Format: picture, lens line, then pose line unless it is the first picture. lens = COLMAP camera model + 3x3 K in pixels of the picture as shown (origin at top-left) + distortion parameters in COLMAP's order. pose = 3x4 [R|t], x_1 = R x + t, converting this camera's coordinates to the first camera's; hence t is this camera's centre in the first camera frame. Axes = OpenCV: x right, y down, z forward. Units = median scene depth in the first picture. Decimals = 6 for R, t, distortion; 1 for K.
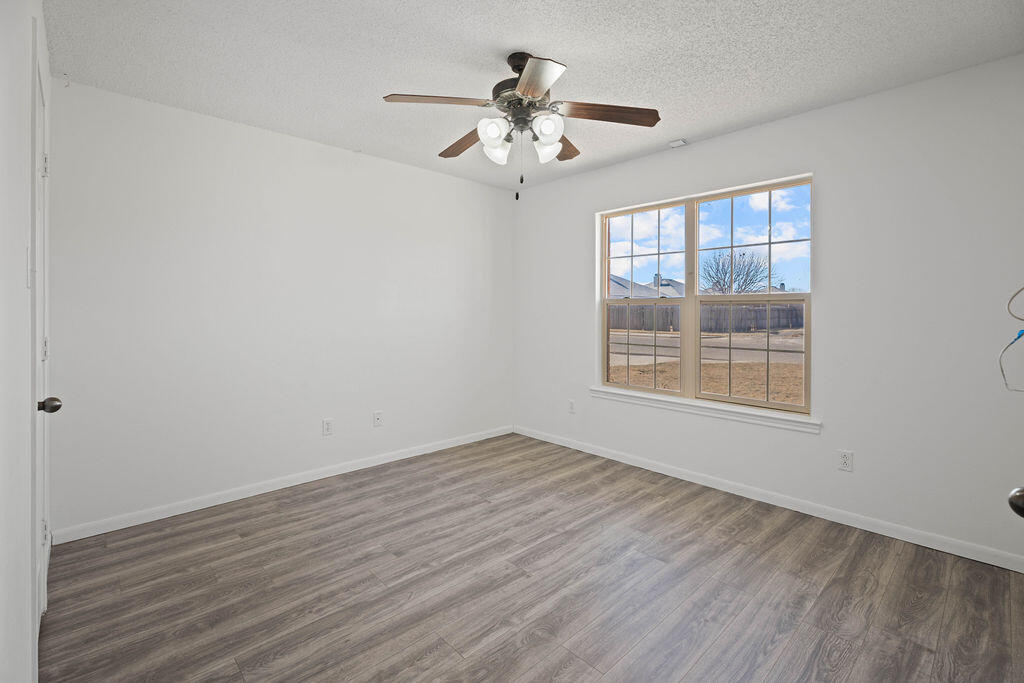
lens RADIAL K [[457.6, 0, 516.0], [0, 457.6, 319.0], [0, 0, 1]] dist [0.002225, 0.000243]
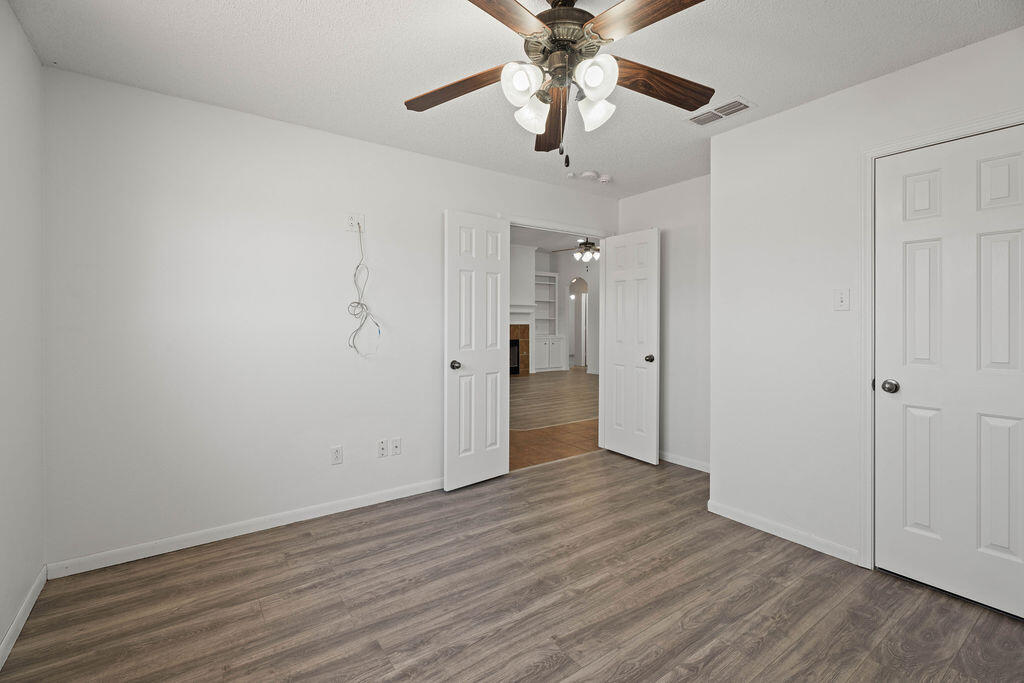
lens RADIAL K [[457.6, 0, 516.0], [0, 457.6, 319.0], [0, 0, 1]] dist [0.002225, 0.000243]
pose [[-0.991420, -0.000684, 0.130710, -0.013398], [0.000441, 0.999963, 0.008574, -0.032658], [-0.130711, 0.008558, -0.991384, 1.942475]]
